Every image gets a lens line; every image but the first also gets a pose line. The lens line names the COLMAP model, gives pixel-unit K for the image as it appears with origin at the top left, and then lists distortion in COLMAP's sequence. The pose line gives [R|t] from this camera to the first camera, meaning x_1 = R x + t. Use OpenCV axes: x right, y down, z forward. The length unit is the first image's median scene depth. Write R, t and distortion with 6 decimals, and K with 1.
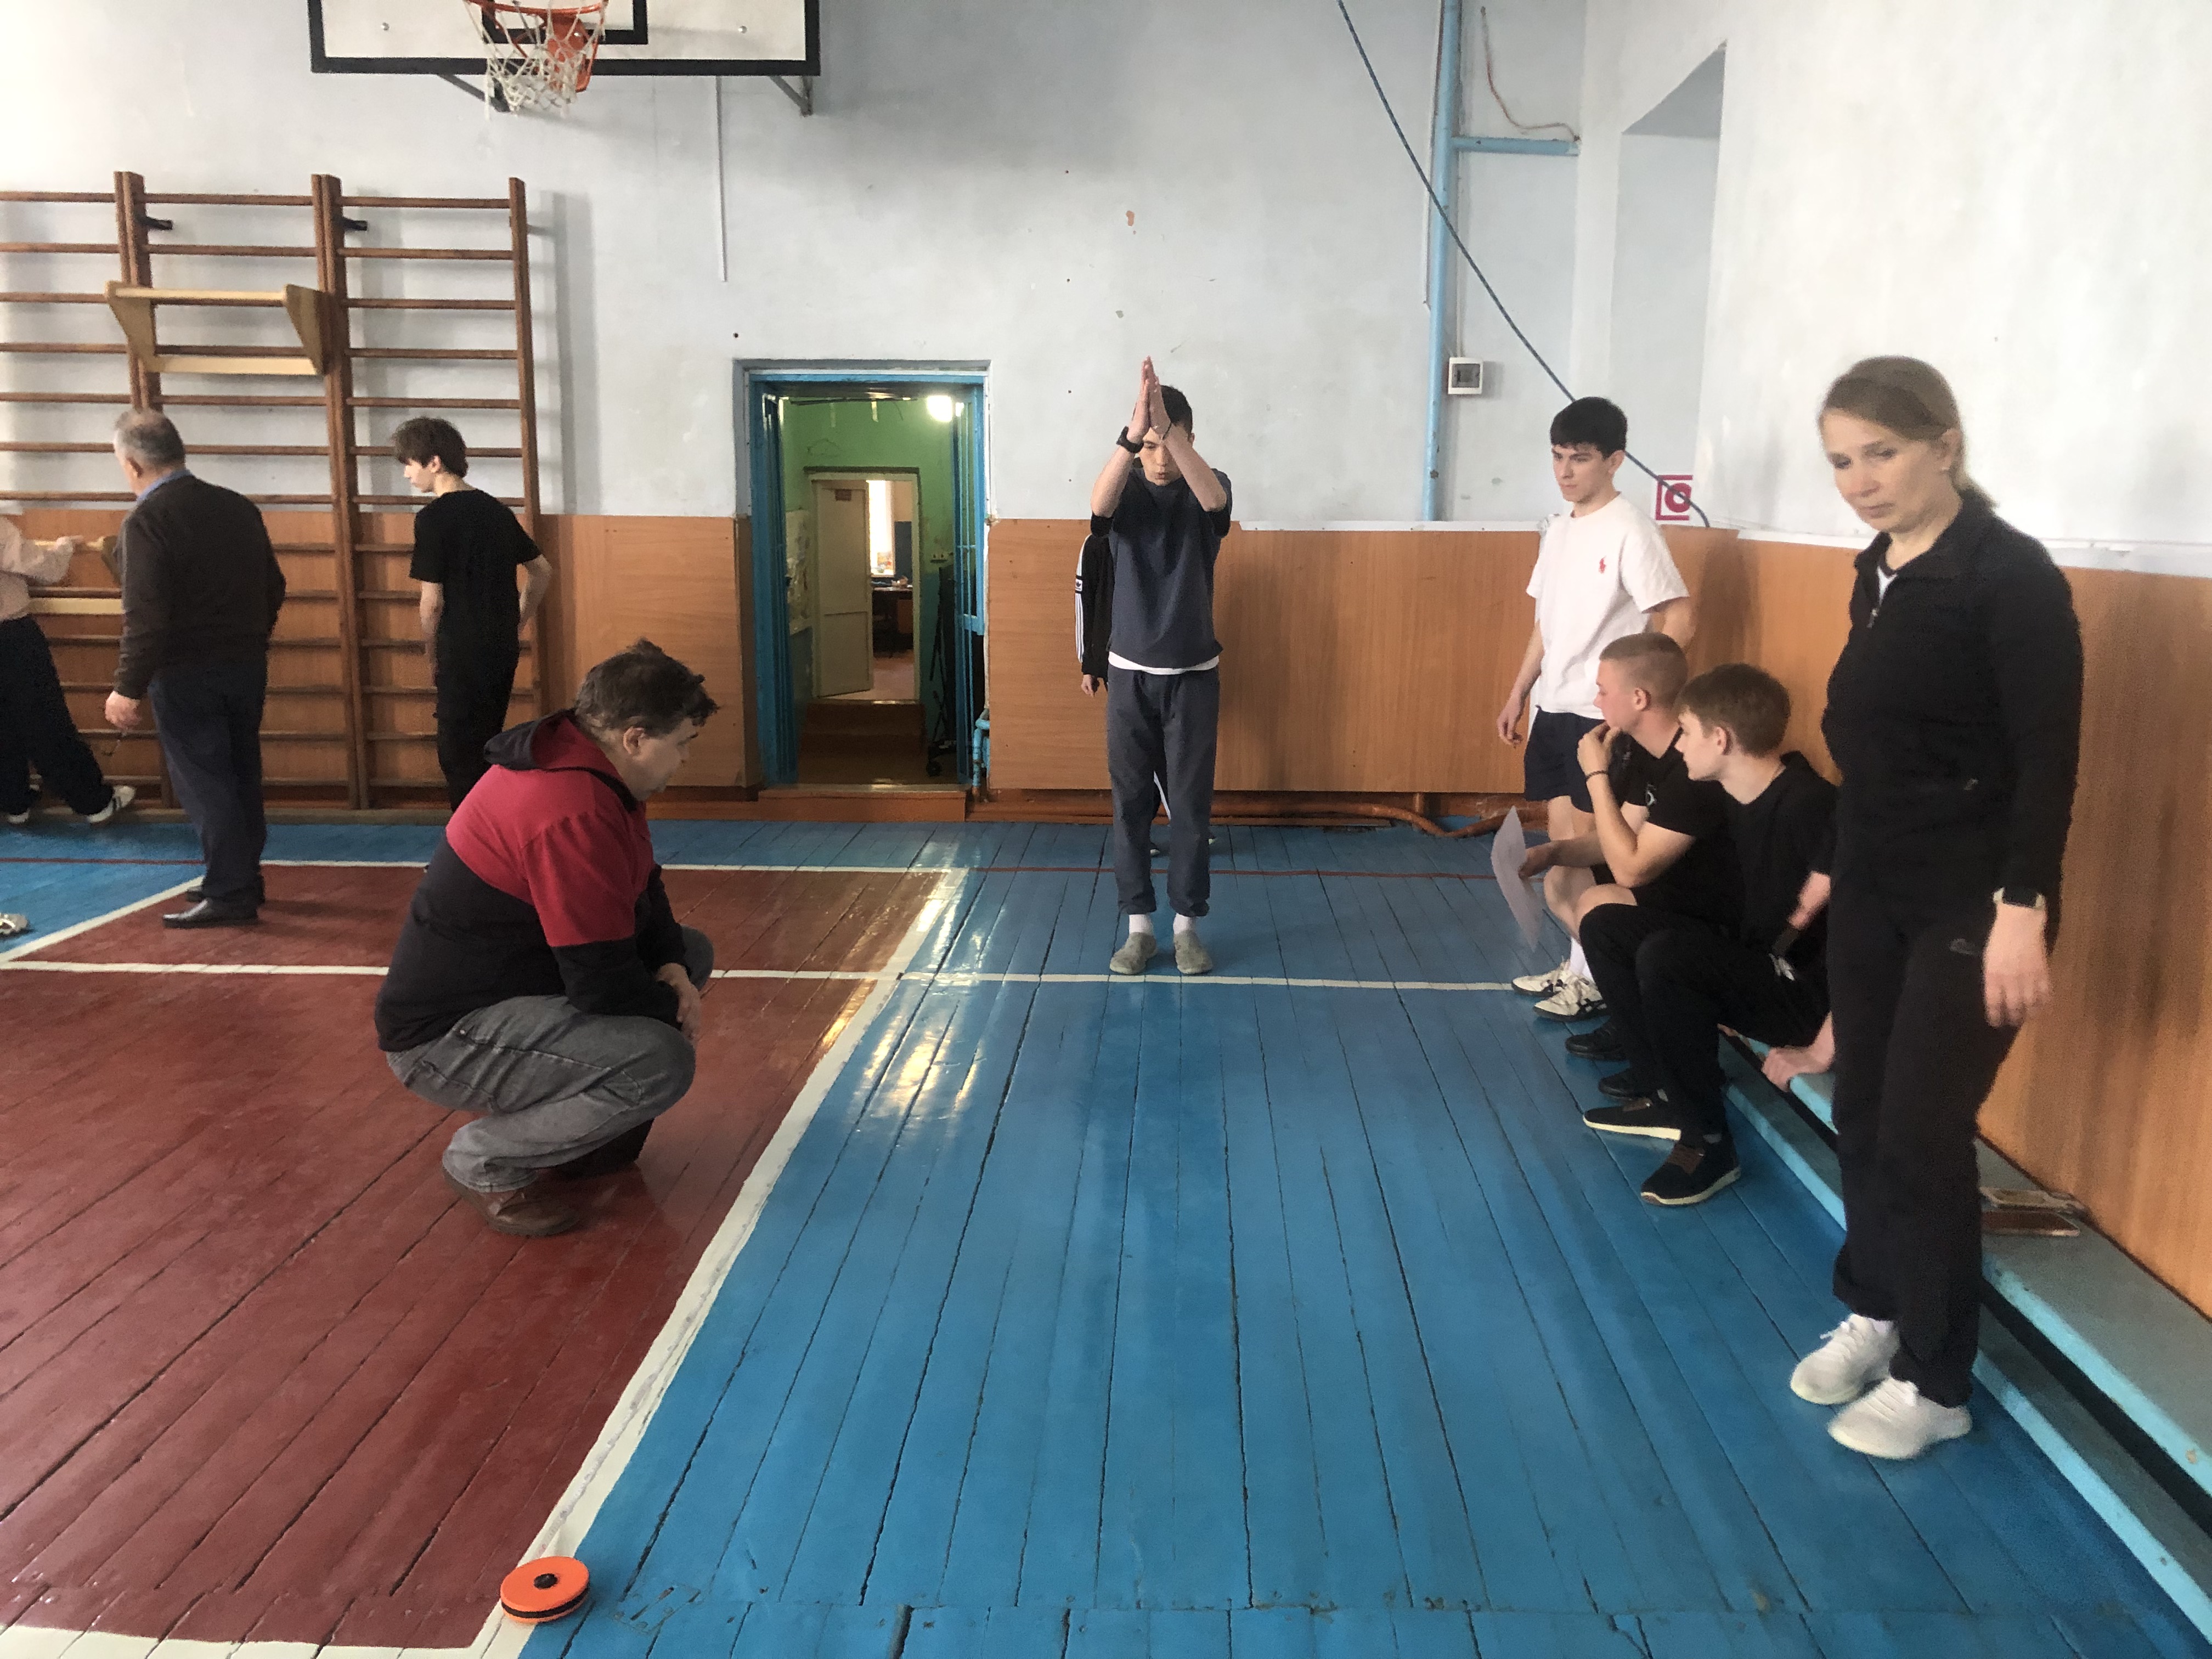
lens RADIAL K [[1828.7, 0, 1103.4], [0, 1828.7, 828.9], [0, 0, 1]] dist [0.010745, 0.010044]
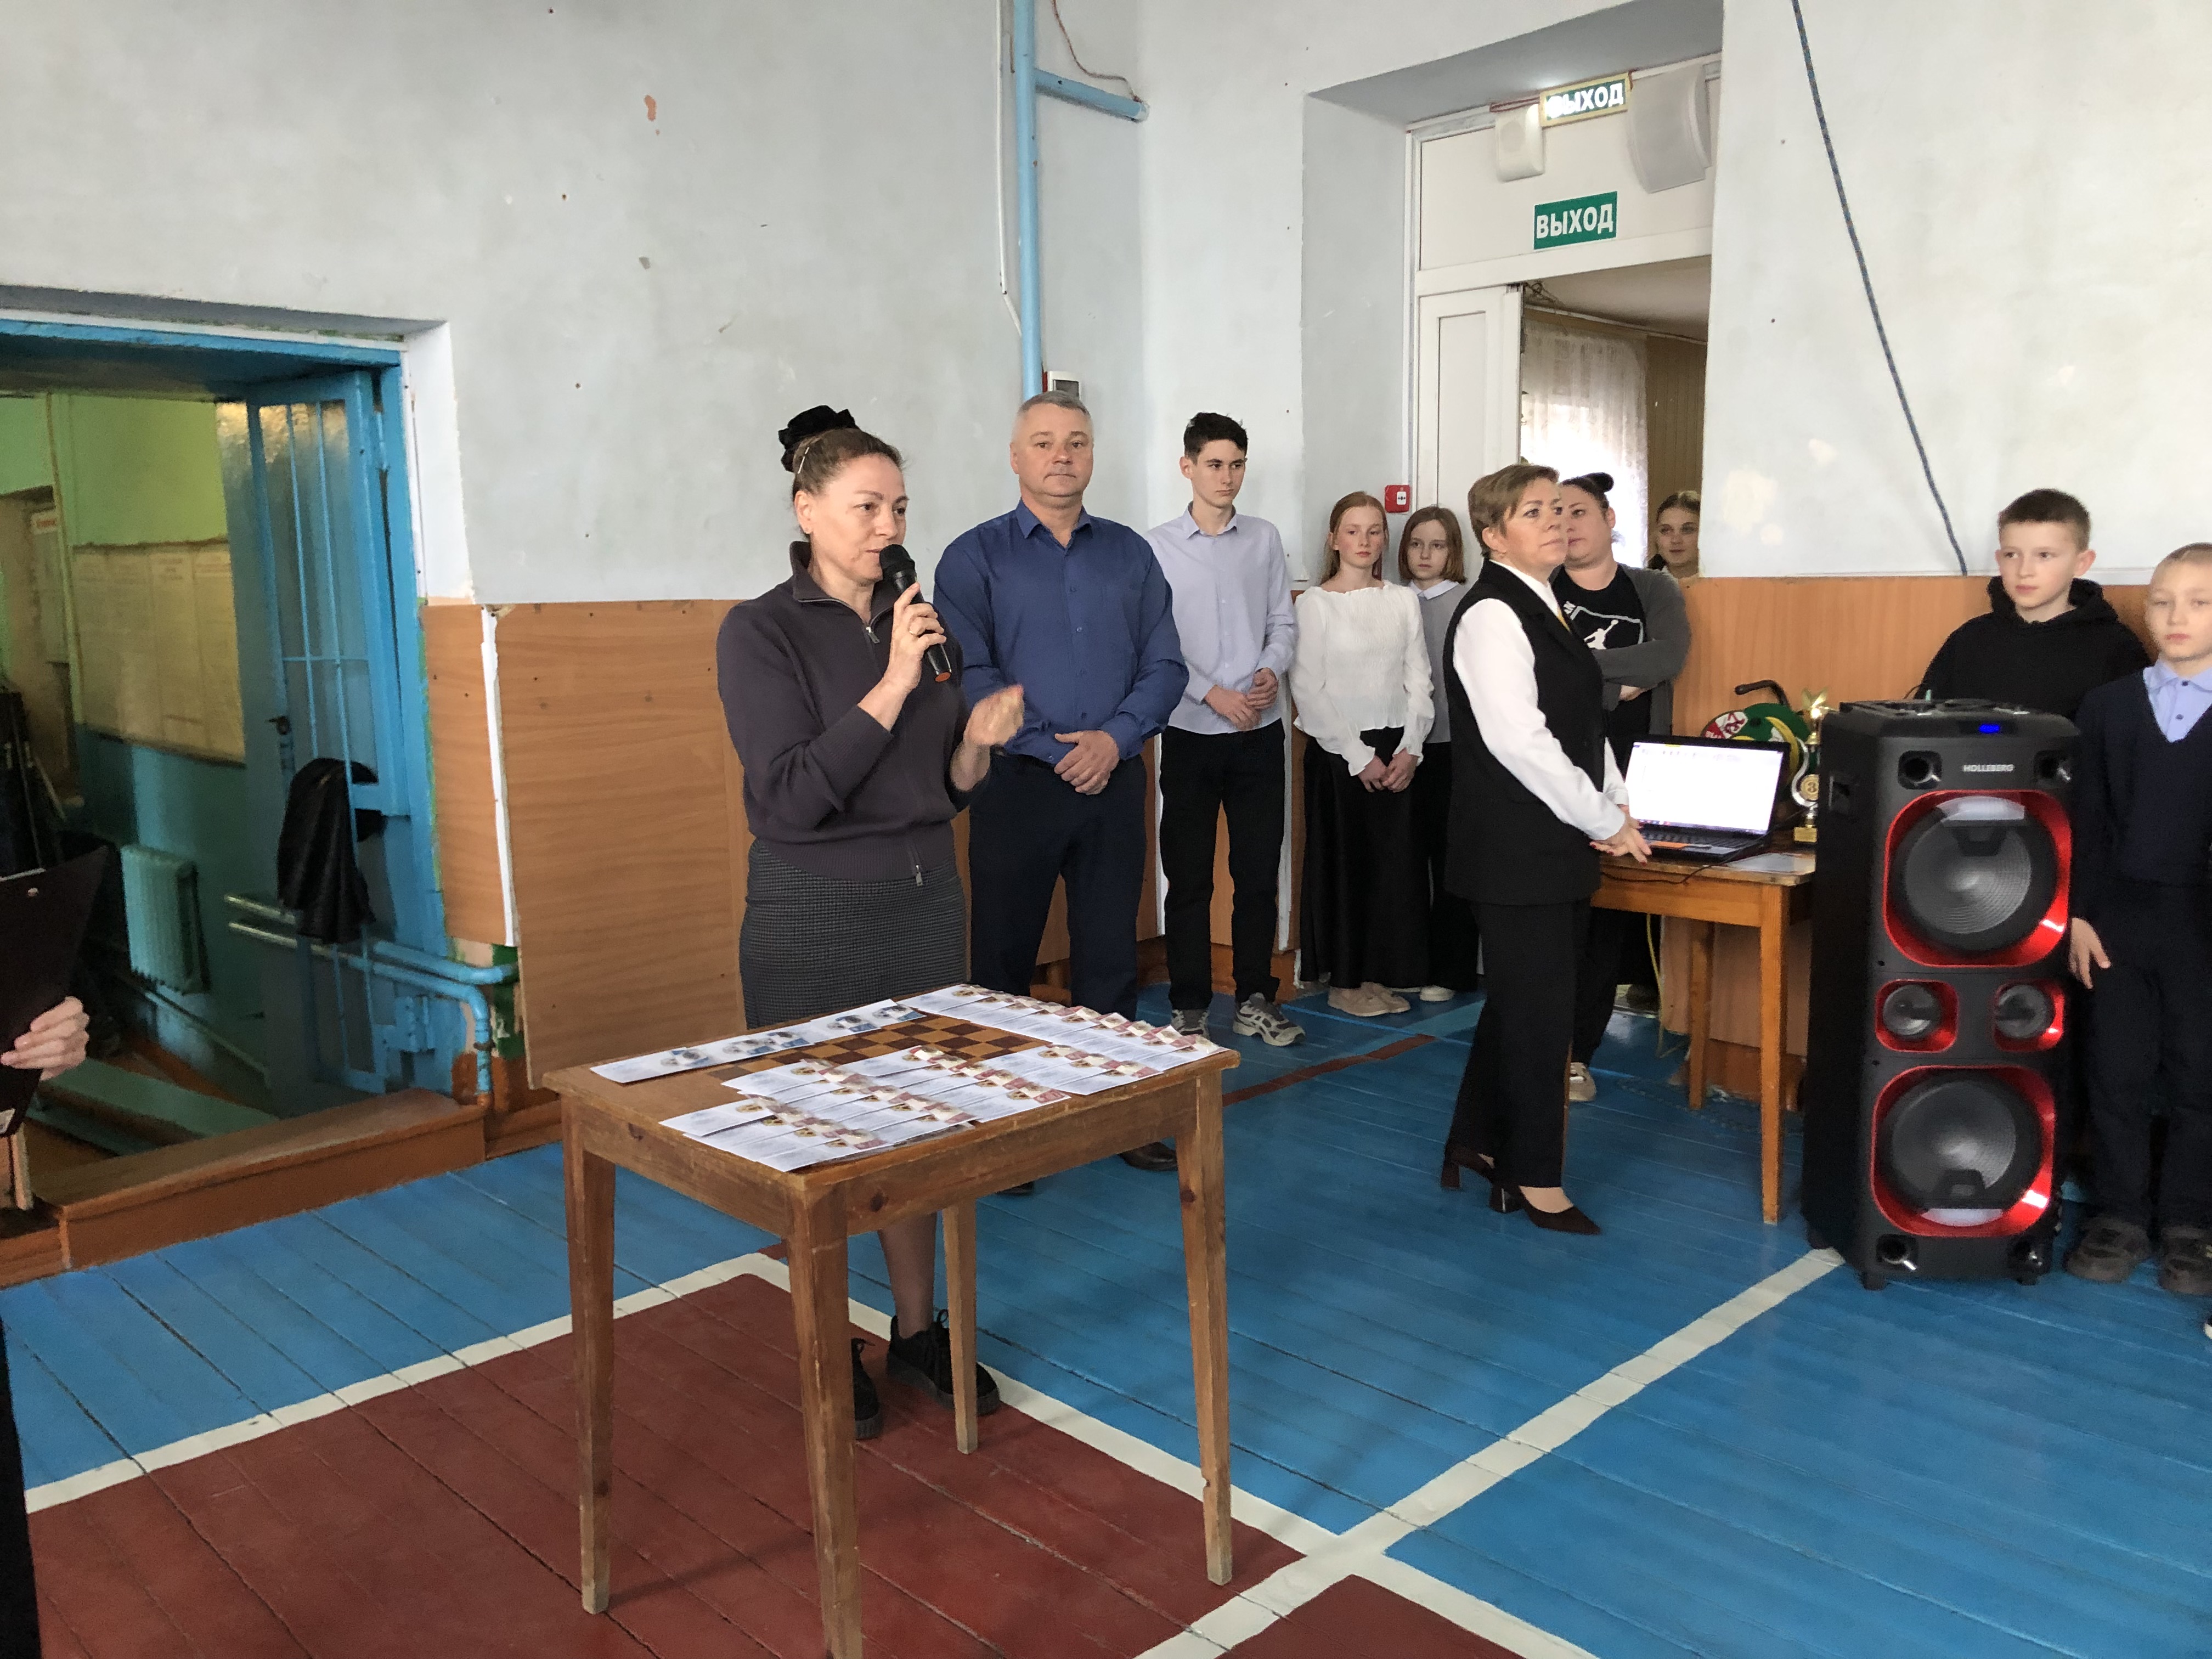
lens RADIAL K [[1828.7, 0, 1094.2], [0, 1828.7, 827.7], [0, 0, 1]] dist [0.010745, 0.010044]
pose [[0.708091, -0.113493, 0.696940, -0.330996], [0.142096, 0.989710, 0.016800, -0.085974], [-0.691676, 0.087137, 0.716932, 0.480240]]
